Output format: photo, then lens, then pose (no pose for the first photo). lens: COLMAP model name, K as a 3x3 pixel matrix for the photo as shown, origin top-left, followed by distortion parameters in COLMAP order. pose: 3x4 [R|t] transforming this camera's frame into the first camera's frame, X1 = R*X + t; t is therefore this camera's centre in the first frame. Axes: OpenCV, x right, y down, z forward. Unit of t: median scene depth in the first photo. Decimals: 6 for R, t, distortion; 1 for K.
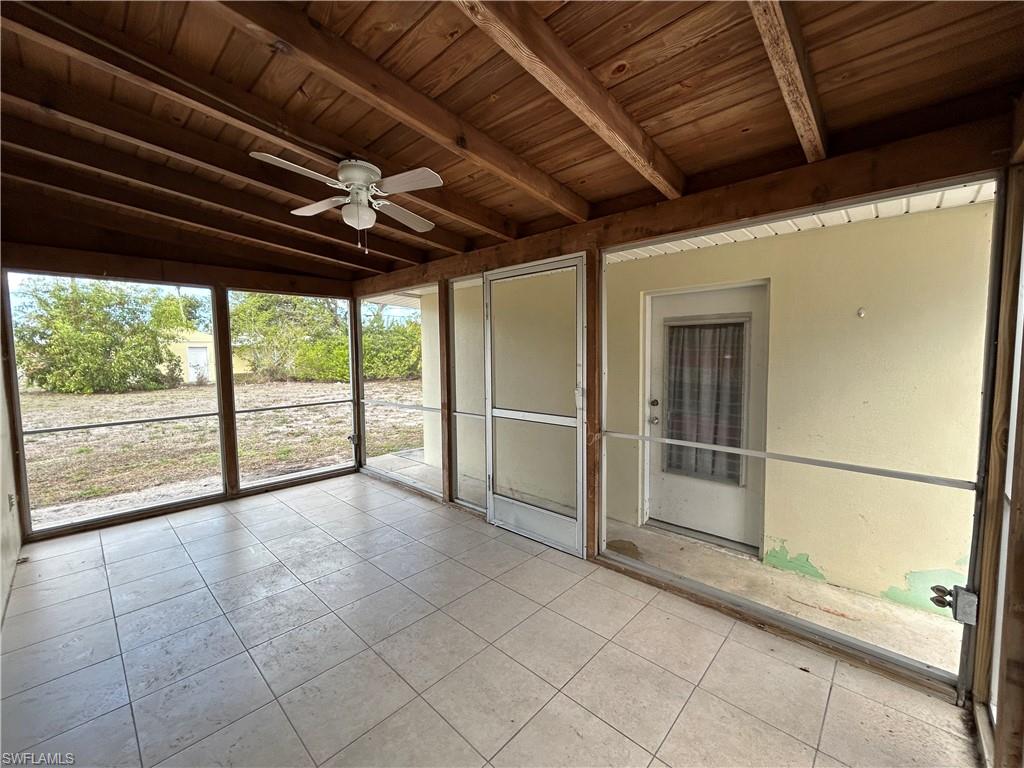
lens RADIAL K [[417.9, 0, 510.5], [0, 417.9, 381.6], [0, 0, 1]] dist [0.000673, 0.000344]
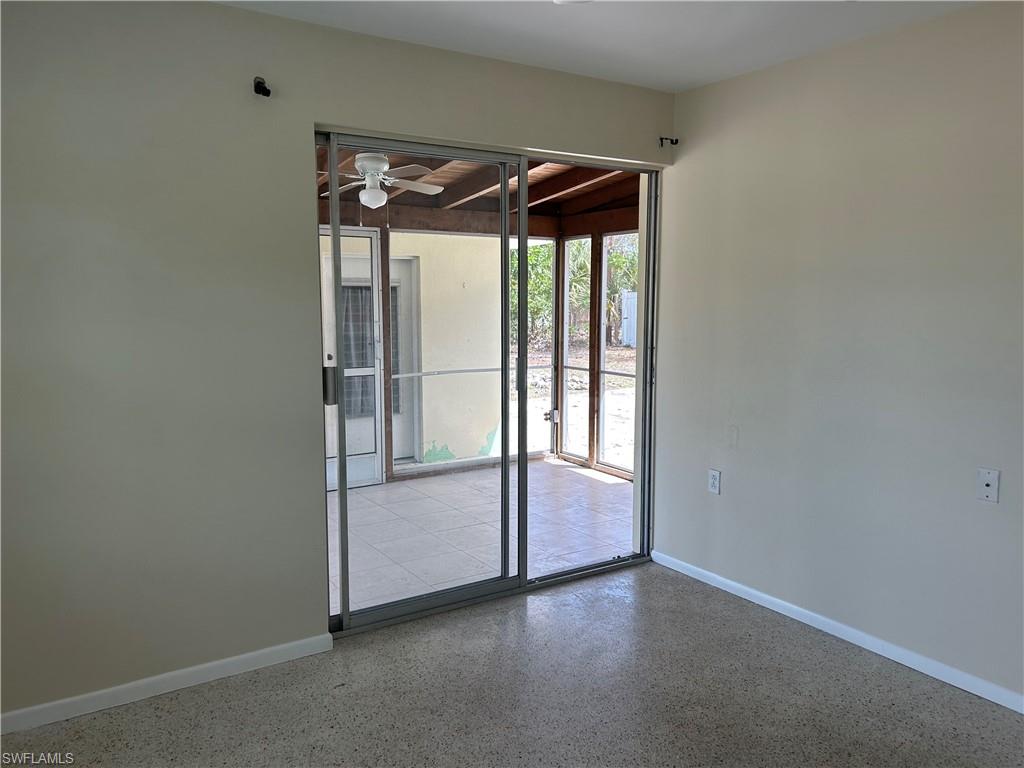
lens RADIAL K [[769.2, 0, 516.9], [0, 769.2, 384.8], [0, 0, 1]] dist [0.060064, -0.079594]
pose [[0.238283, -0.102638, 0.965757, -1.859040], [0.062849, 0.993945, 0.090127, -0.033514], [-0.969160, 0.039221, 0.243291, 0.075939]]
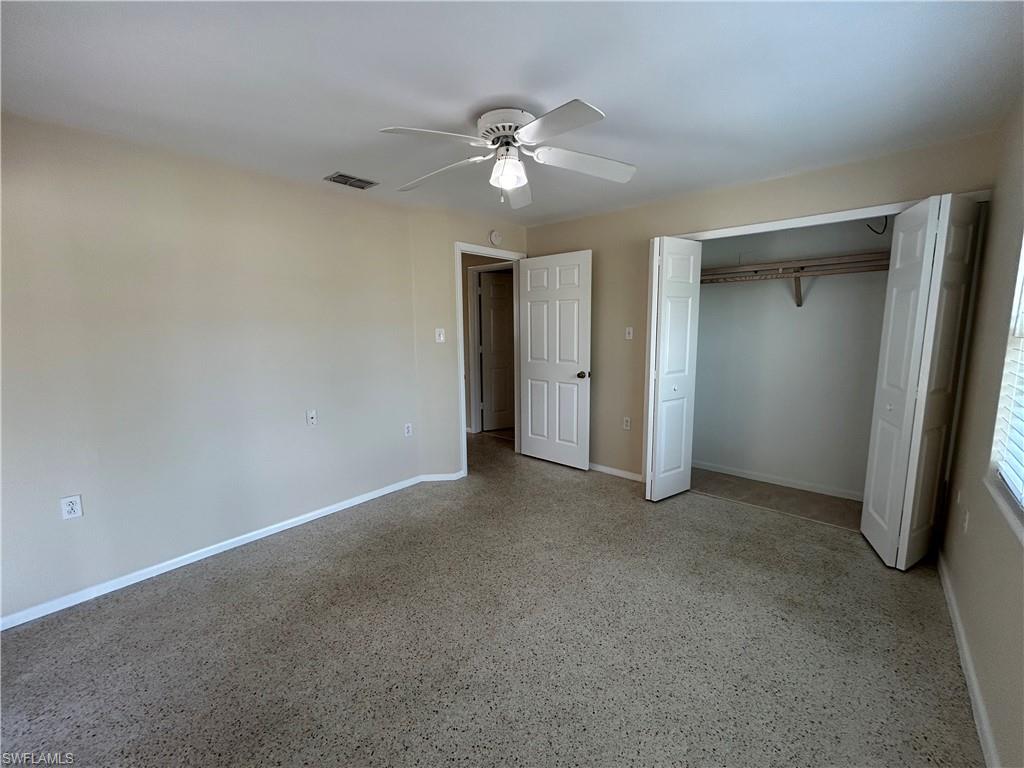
lens RADIAL K [[417.9, 0, 510.5], [0, 417.9, 381.6], [0, 0, 1]] dist [0.000673, 0.000344]
pose [[-0.999068, 0.030323, -0.030727, -1.289278], [0.023549, 0.979352, 0.200785, -0.082858], [0.036181, 0.199874, -0.979153, 0.800958]]
